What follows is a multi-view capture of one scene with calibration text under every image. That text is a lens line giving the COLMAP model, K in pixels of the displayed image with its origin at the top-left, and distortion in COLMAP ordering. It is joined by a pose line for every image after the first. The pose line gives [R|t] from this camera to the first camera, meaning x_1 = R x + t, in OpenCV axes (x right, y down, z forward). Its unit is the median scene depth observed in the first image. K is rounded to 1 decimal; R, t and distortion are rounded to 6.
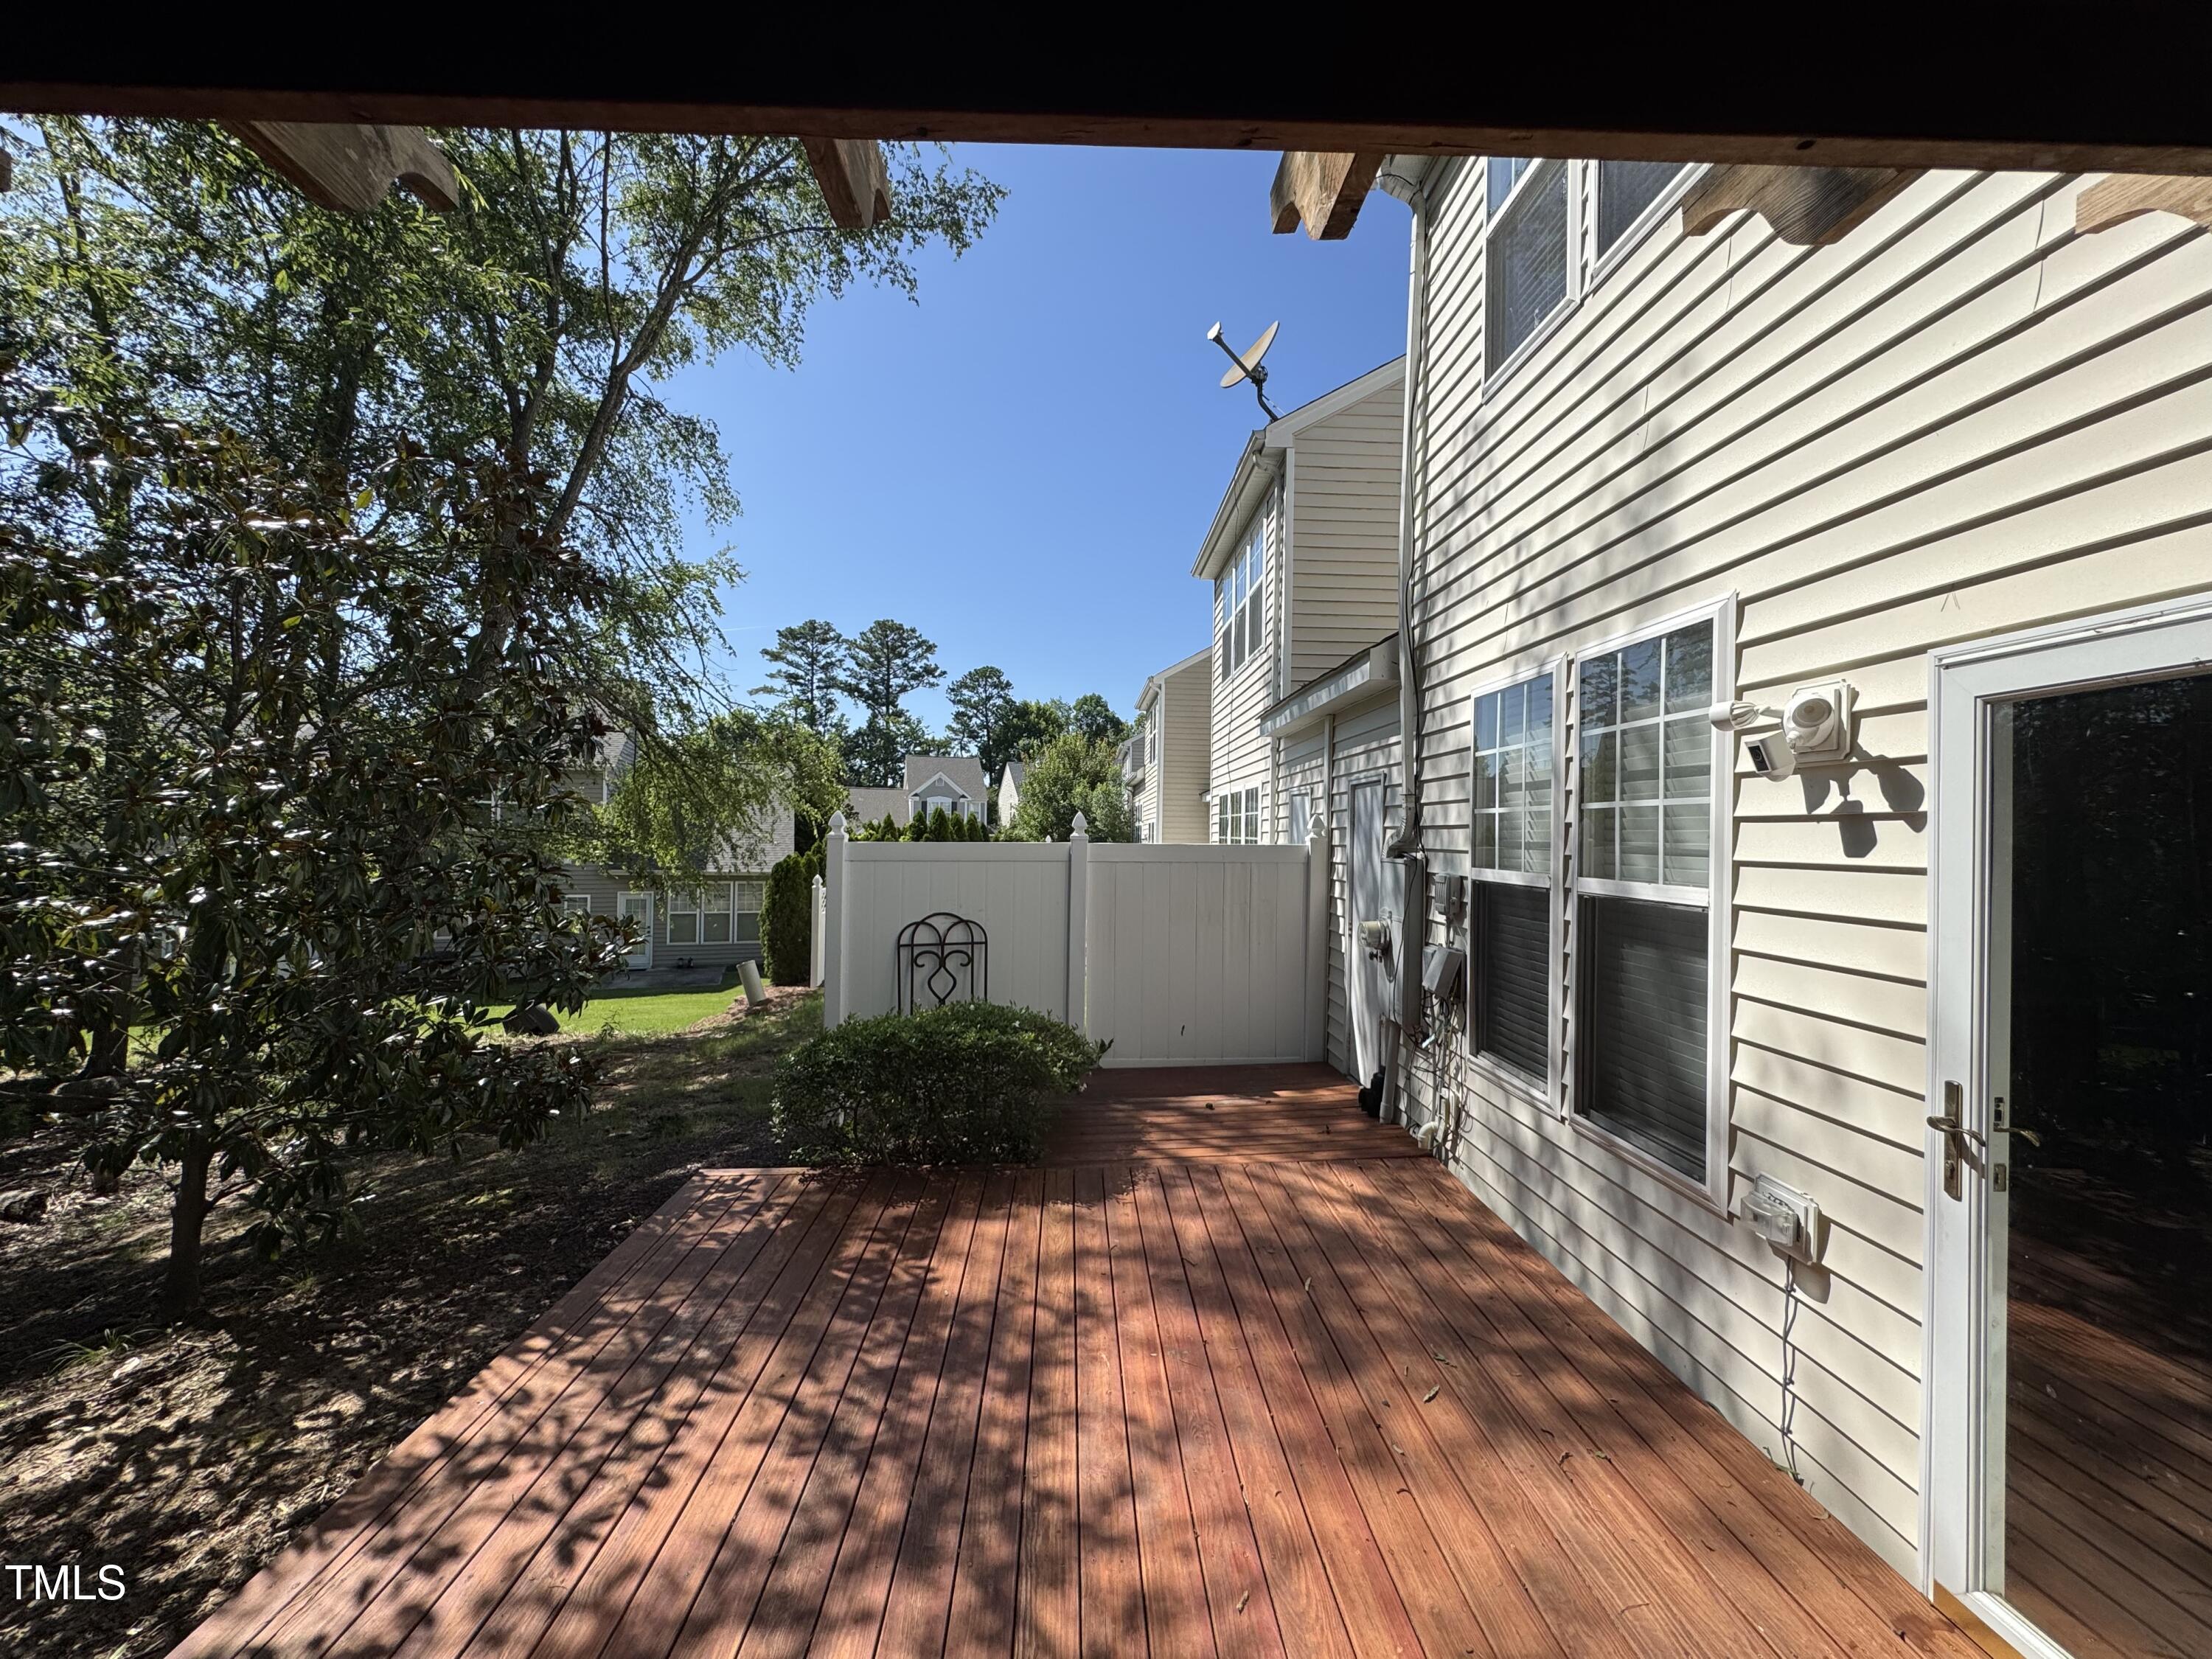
lens RADIAL K [[883.6, 0, 1100.1], [0, 883.6, 830.3], [0, 0, 1]] dist [-0.001605, 0.000670]
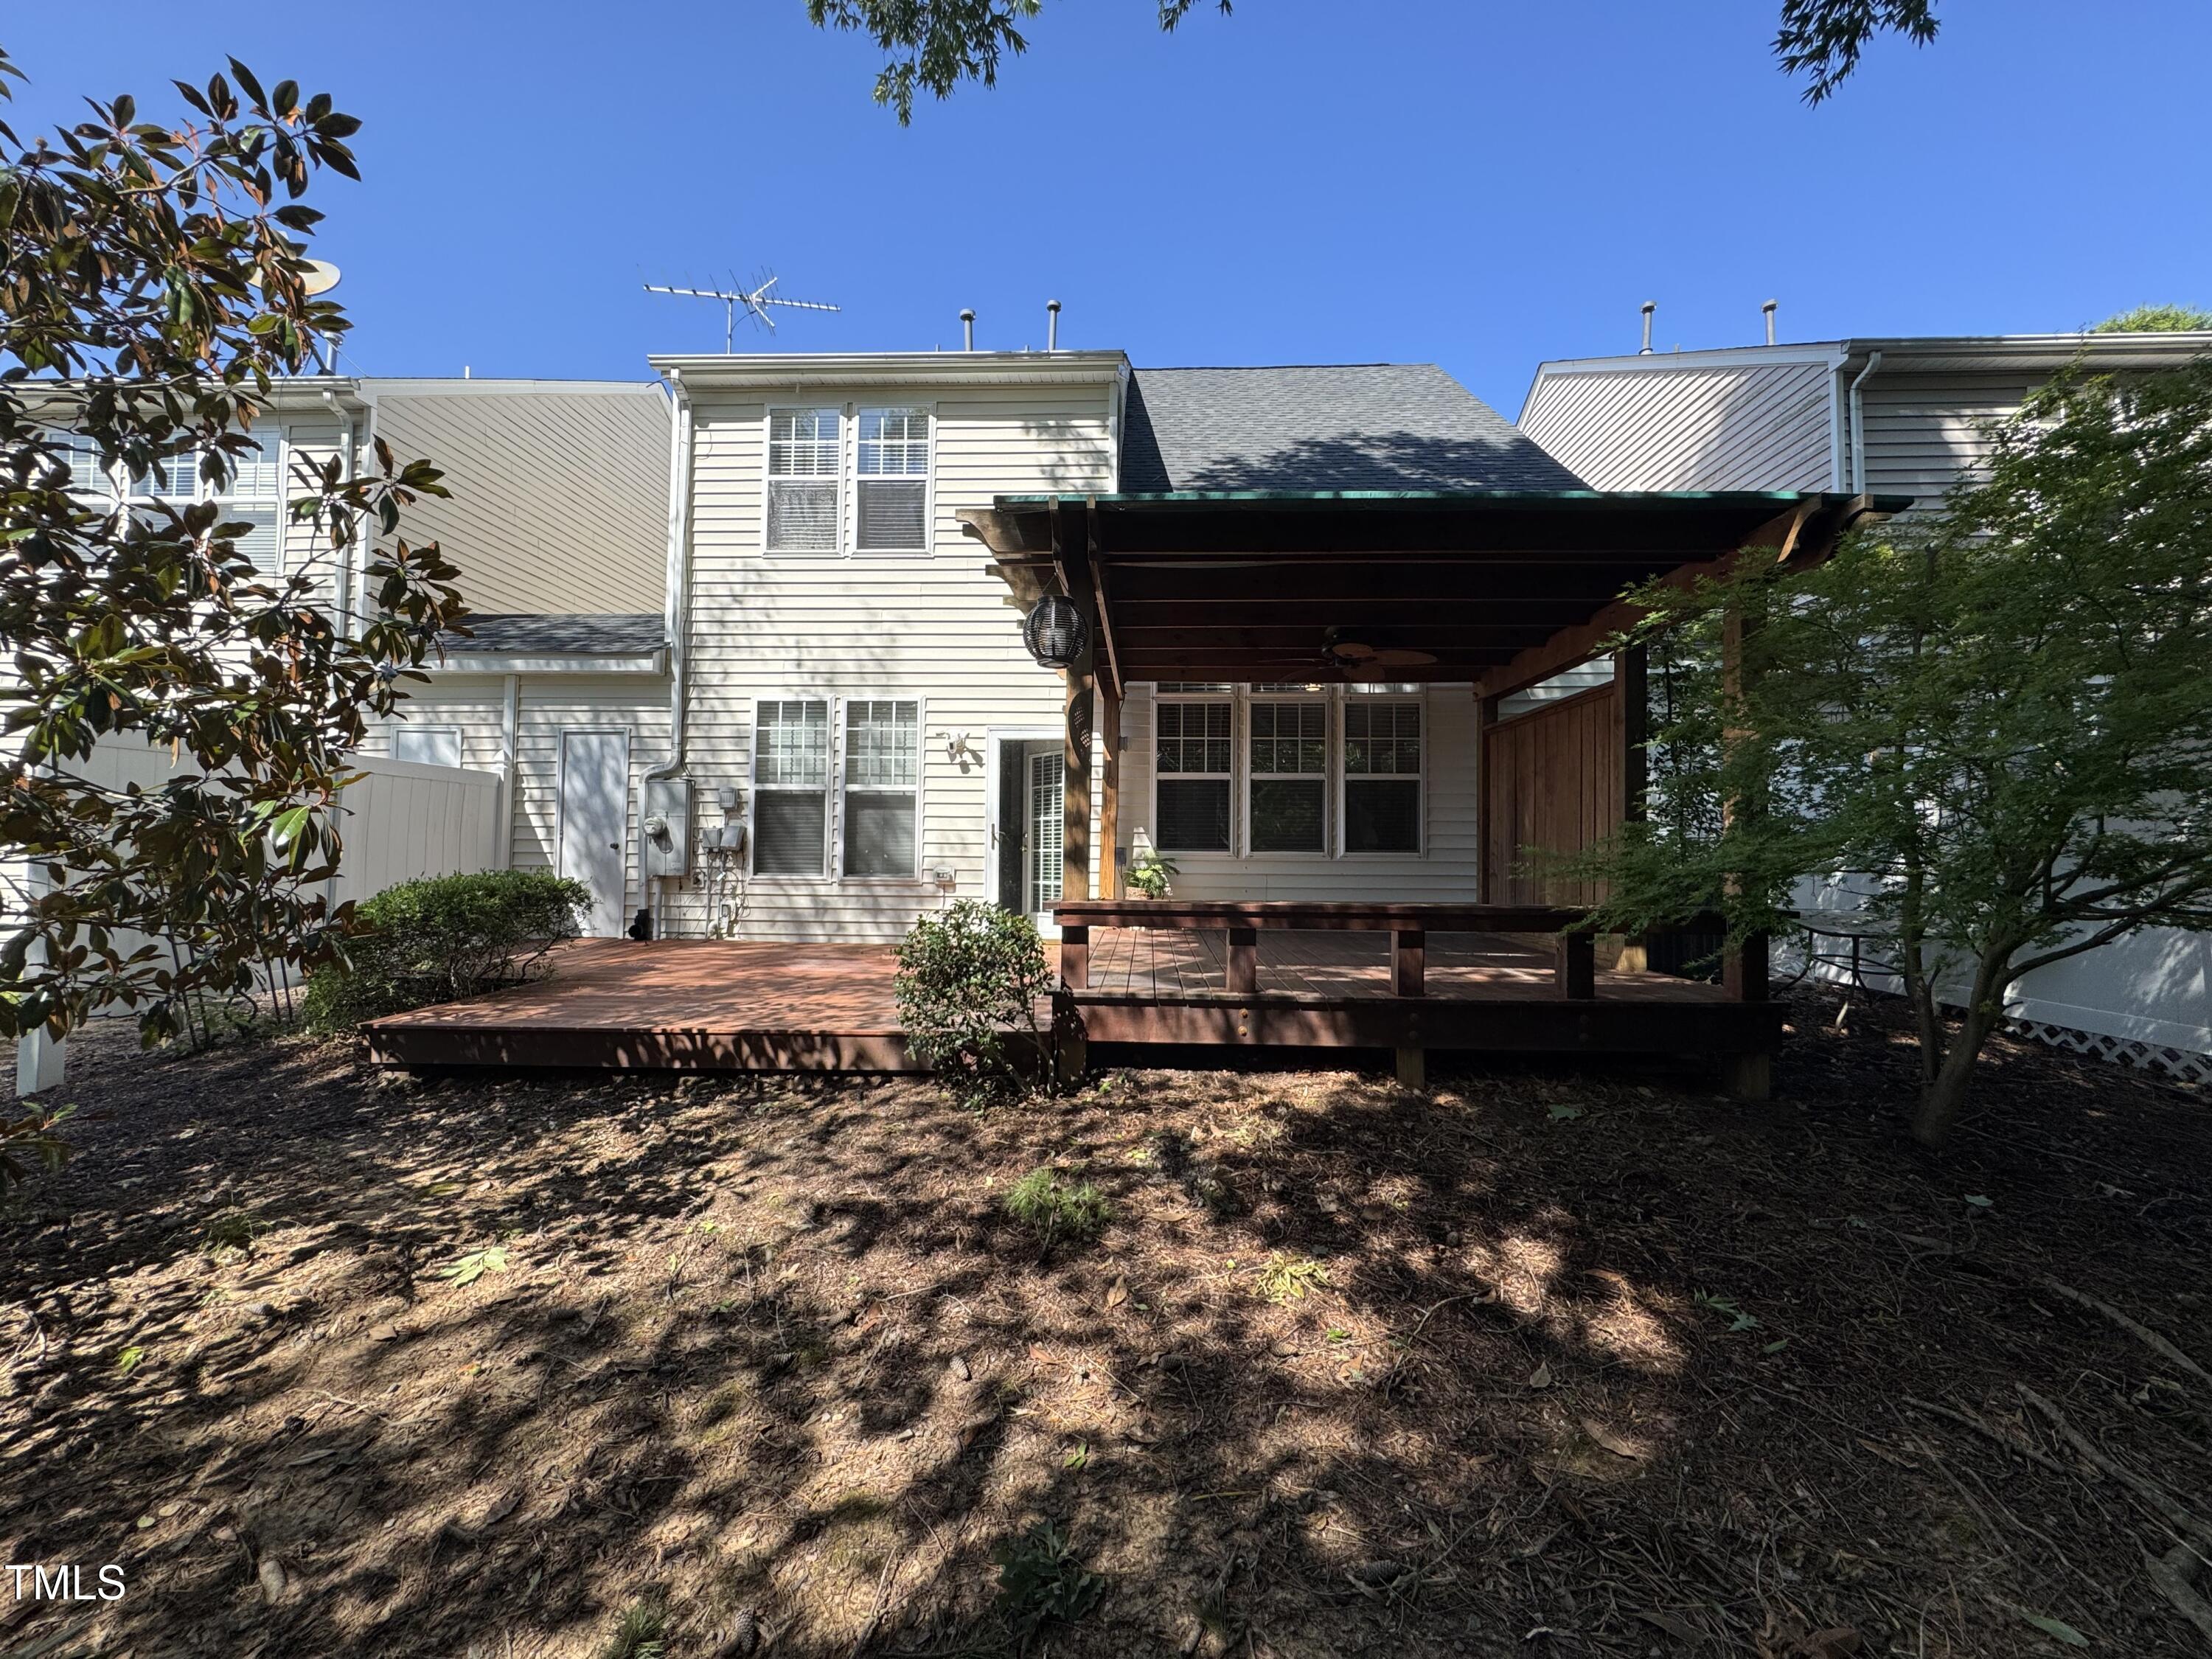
lens RADIAL K [[883.6, 0, 1103.9], [0, 883.6, 826.6], [0, 0, 1]] dist [-0.001605, 0.000670]
pose [[0.073115, 0.025902, 0.996987, -2.068860], [-0.012859, 0.999604, -0.025027, 0.244221], [-0.997241, -0.010990, 0.073419, 0.071434]]
